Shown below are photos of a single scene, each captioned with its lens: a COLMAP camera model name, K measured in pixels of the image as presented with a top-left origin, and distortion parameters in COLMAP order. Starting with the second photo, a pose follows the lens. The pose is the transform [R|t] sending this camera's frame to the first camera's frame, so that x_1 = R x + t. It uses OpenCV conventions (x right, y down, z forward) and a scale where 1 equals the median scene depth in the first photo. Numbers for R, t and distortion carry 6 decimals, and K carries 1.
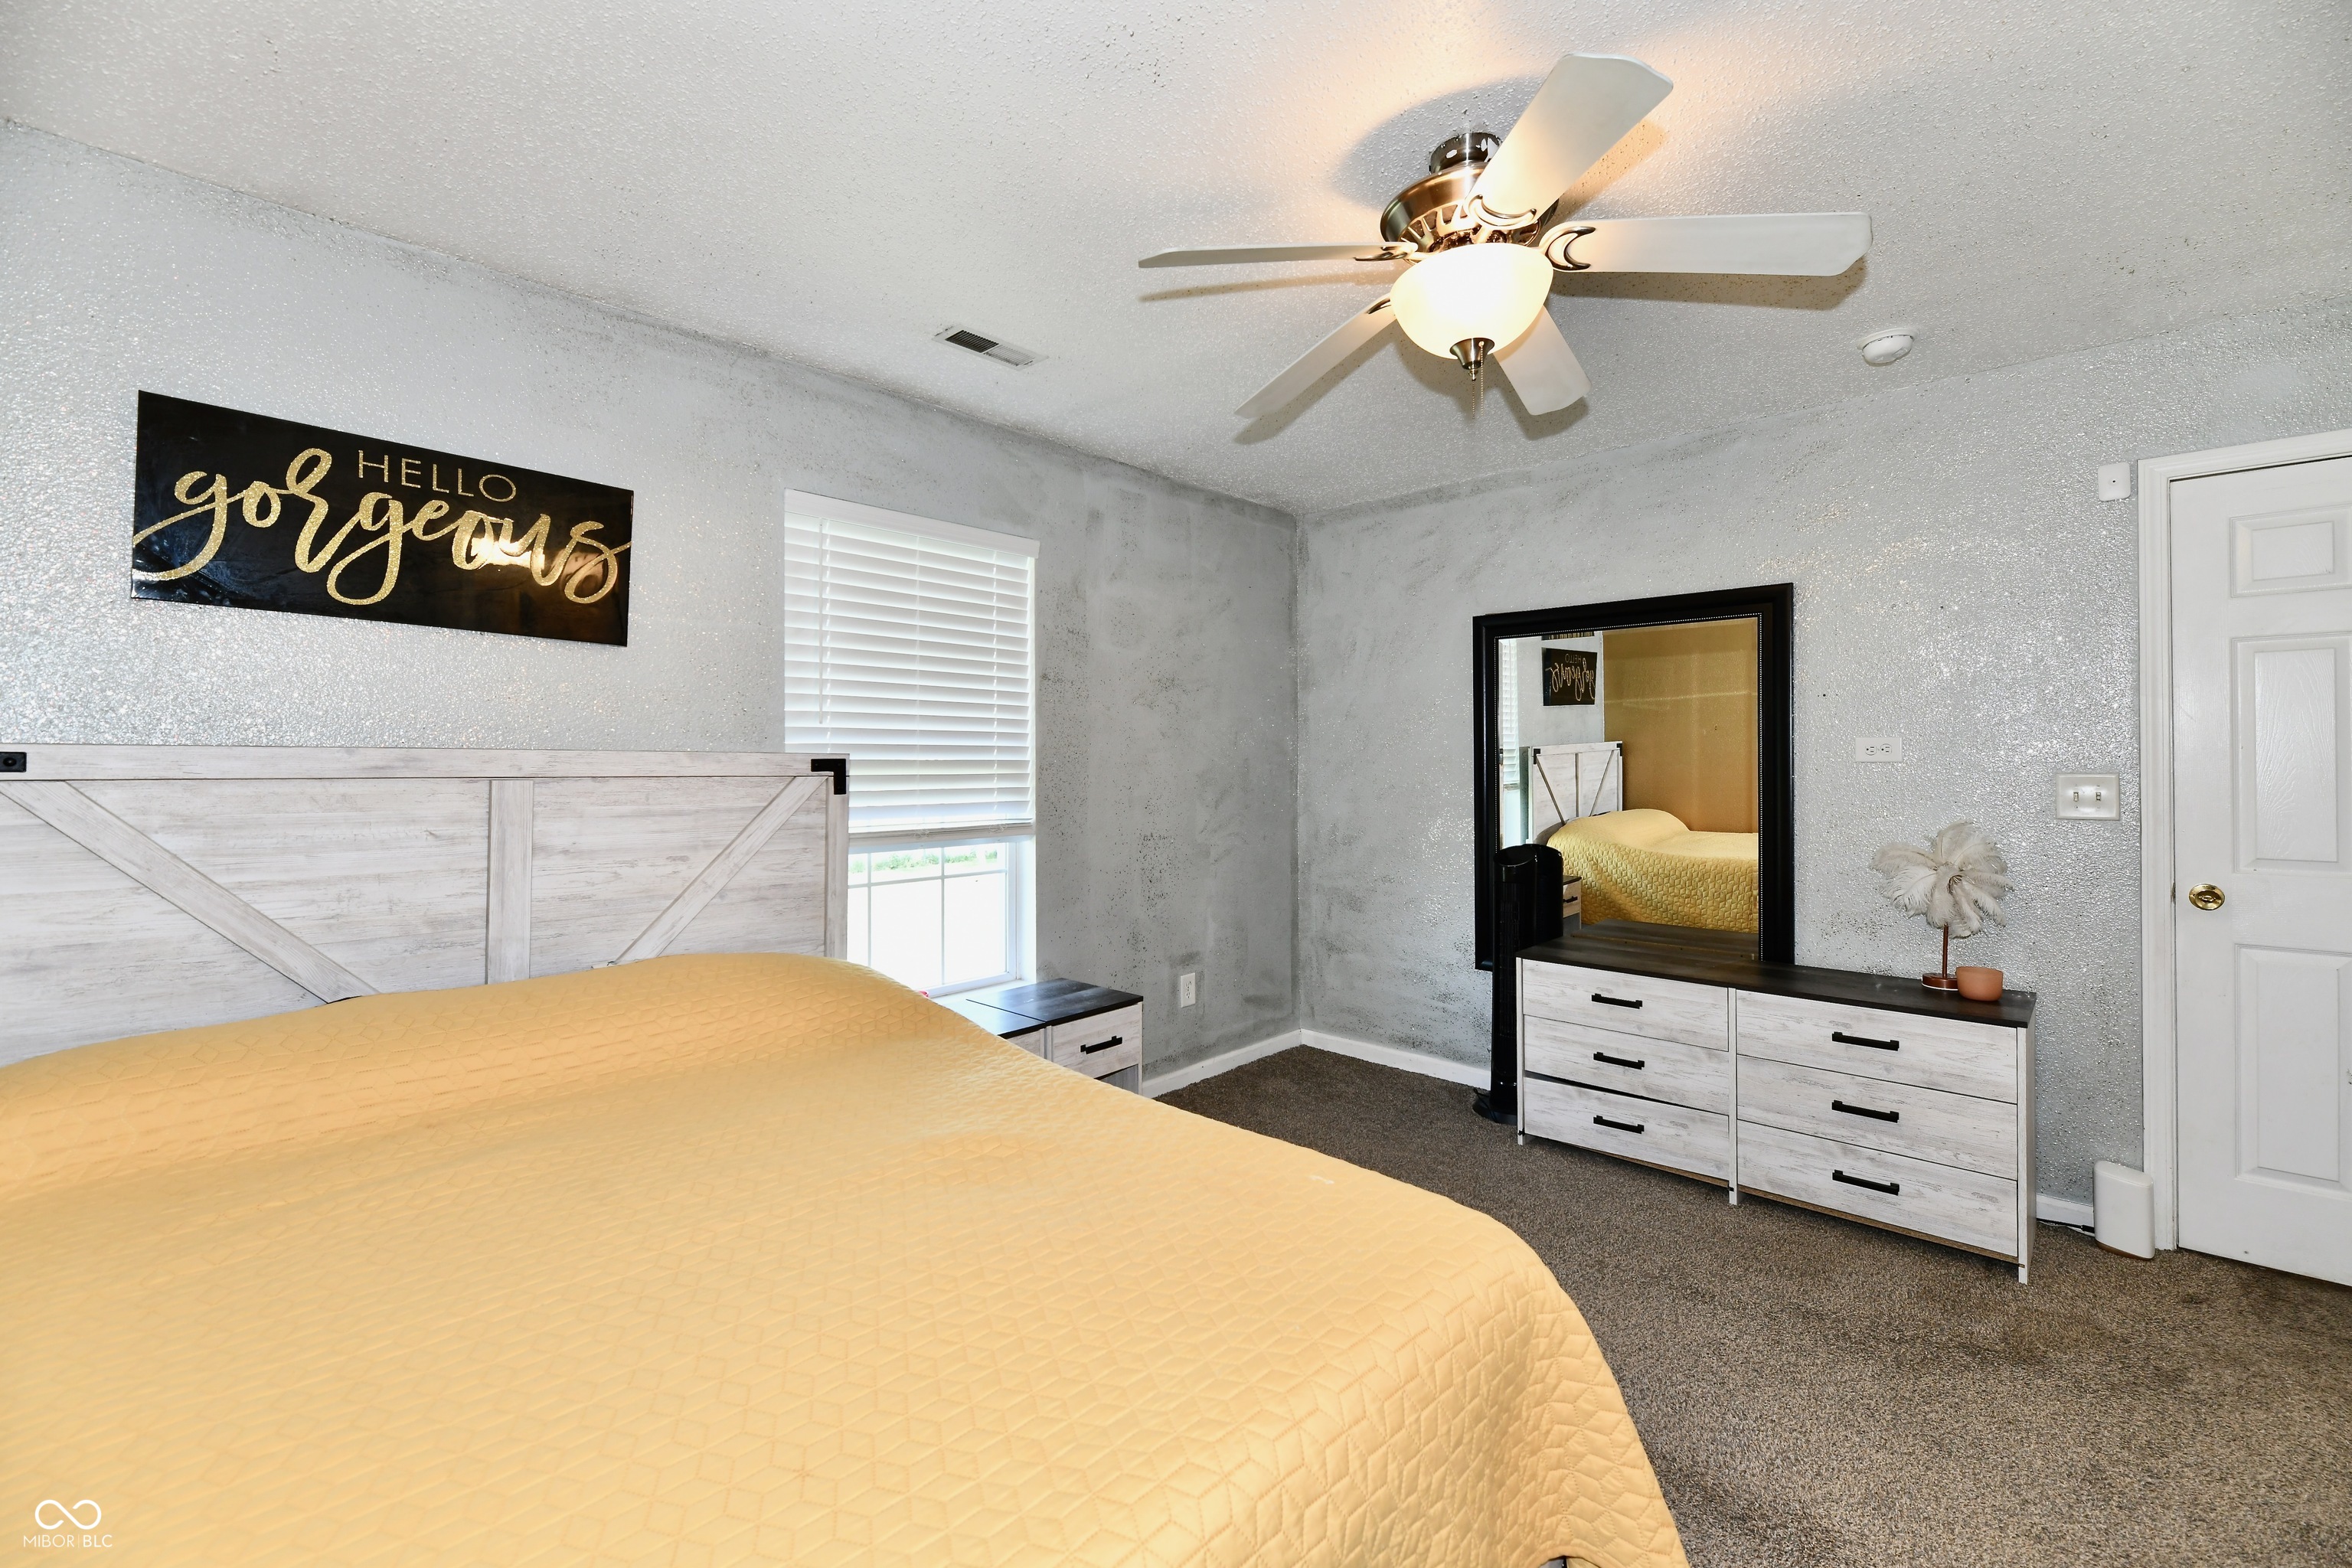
lens RADIAL K [[974.1, 0, 1188.4], [0, 974.1, 760.6], [0, 0, 1]] dist [-0.001618, -0.003268]
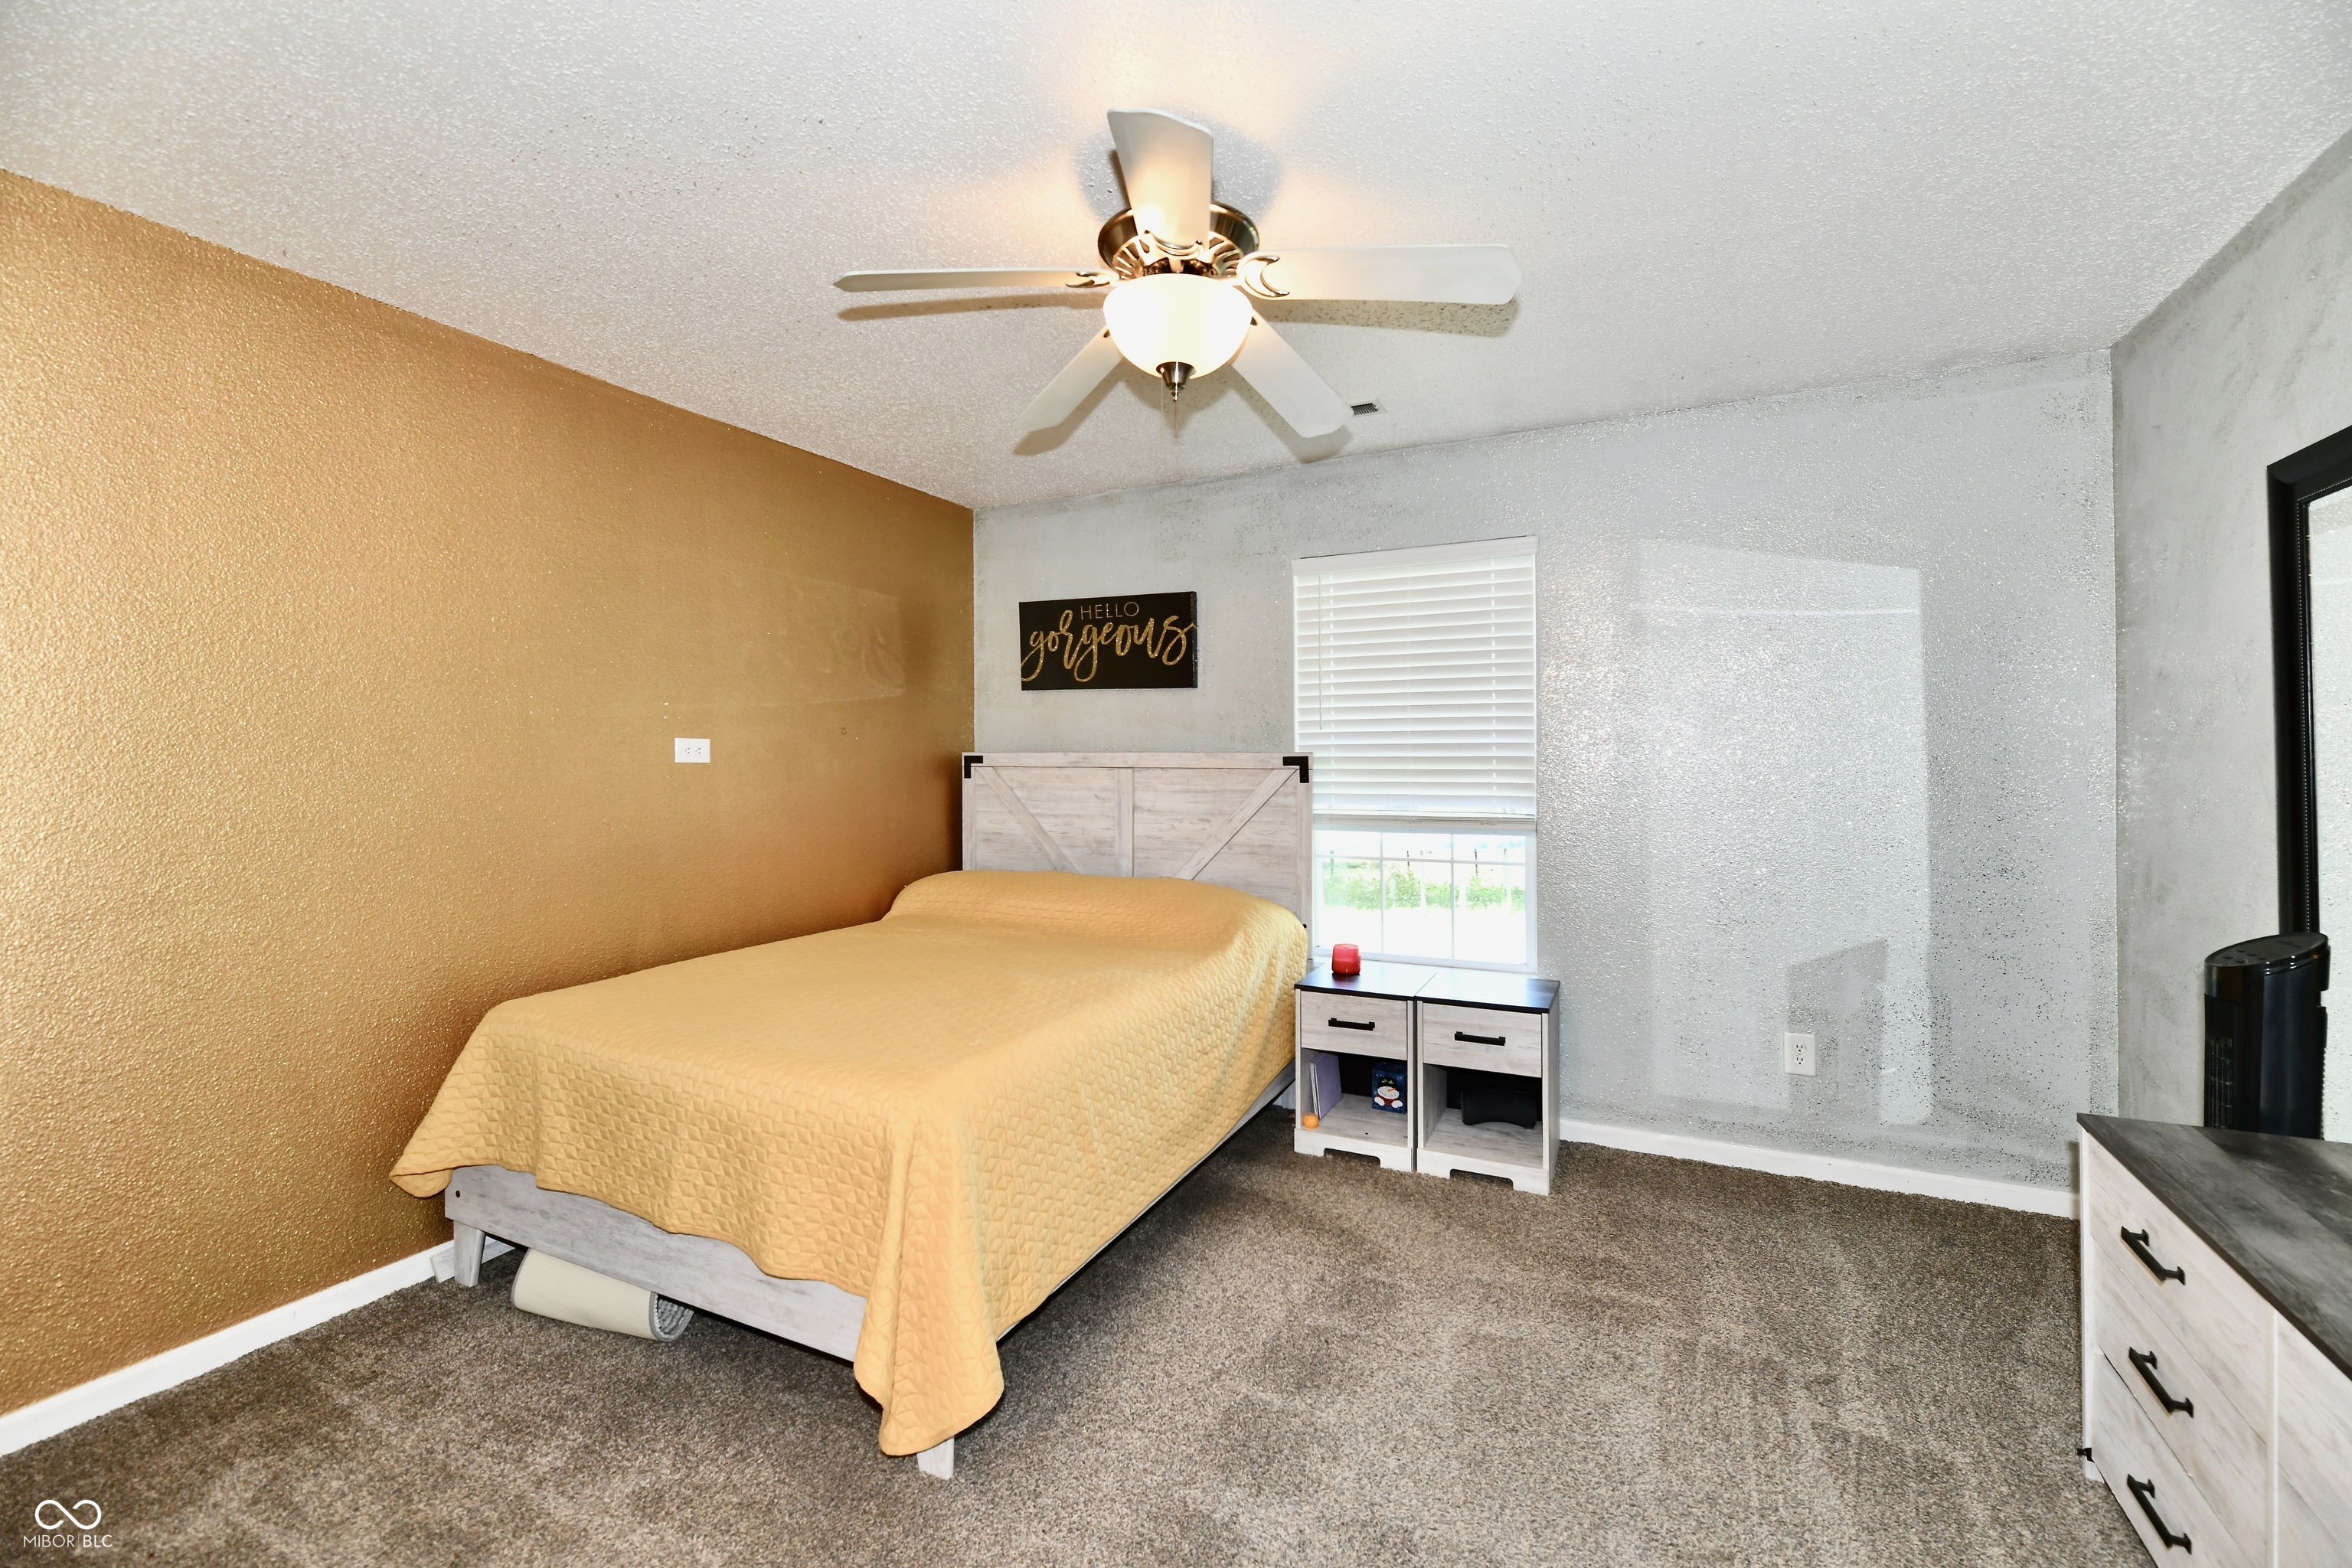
lens RADIAL K [[974.1, 0, 1188.4], [0, 974.1, 760.6], [0, 0, 1]] dist [-0.001618, -0.003268]
pose [[0.289634, 0.000393, -0.957137, 1.043712], [0.003649, 0.999992, 0.001515, 0.001941], [0.957131, -0.003932, 0.289630, 0.556865]]
